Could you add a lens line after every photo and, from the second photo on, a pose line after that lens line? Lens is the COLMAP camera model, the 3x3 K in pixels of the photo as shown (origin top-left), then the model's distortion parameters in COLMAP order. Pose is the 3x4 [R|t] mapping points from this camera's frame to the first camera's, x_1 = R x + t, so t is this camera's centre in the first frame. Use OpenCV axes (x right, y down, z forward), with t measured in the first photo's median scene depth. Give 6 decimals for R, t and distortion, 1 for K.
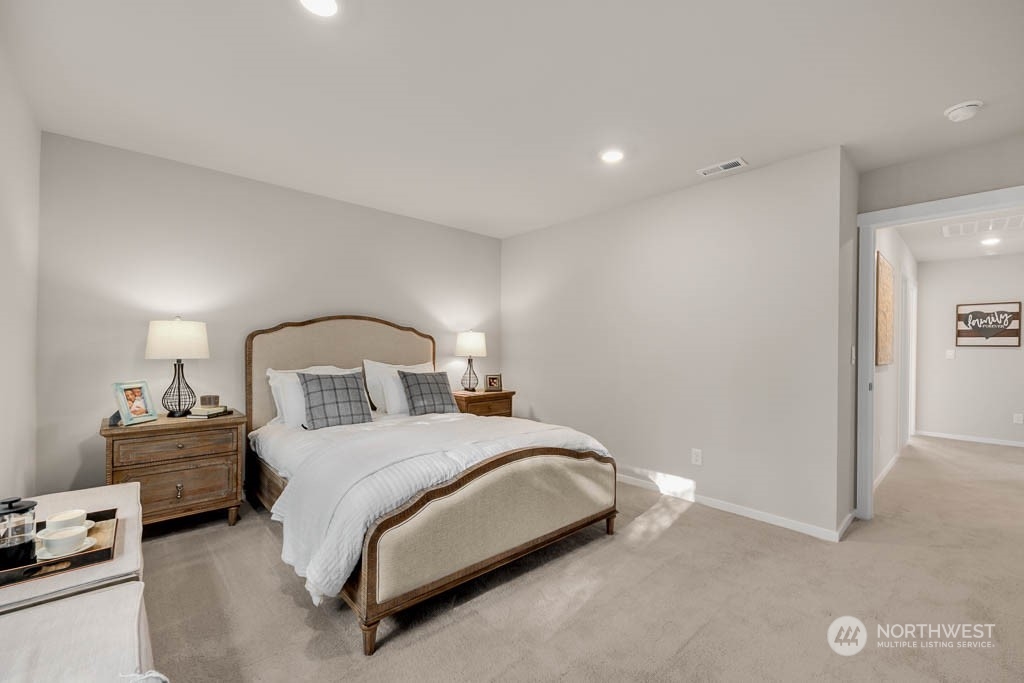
lens RADIAL K [[422.3, 0, 526.8], [0, 422.3, 348.5], [0, 0, 1]] dist [-0.001612, -0.000195]
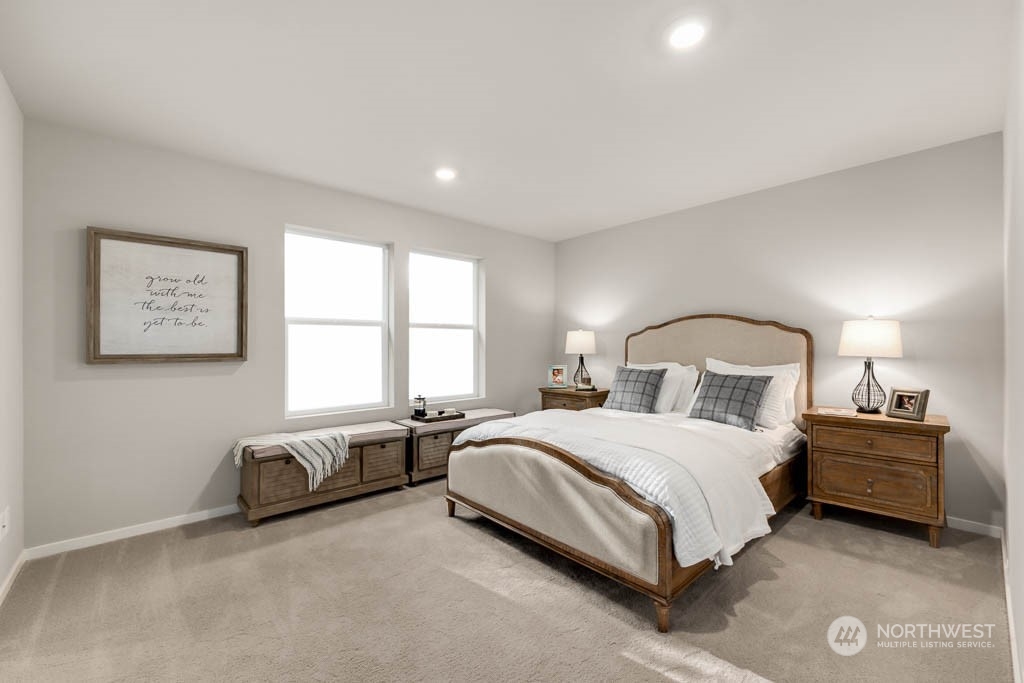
lens RADIAL K [[422.3, 0, 526.8], [0, 422.3, 348.5], [0, 0, 1]] dist [-0.001612, -0.000195]
pose [[-0.000913, 0.000935, -0.999999, 0.651516], [0.004375, 0.999990, 0.000931, 0.001417], [0.999990, -0.004374, -0.000917, 0.604789]]
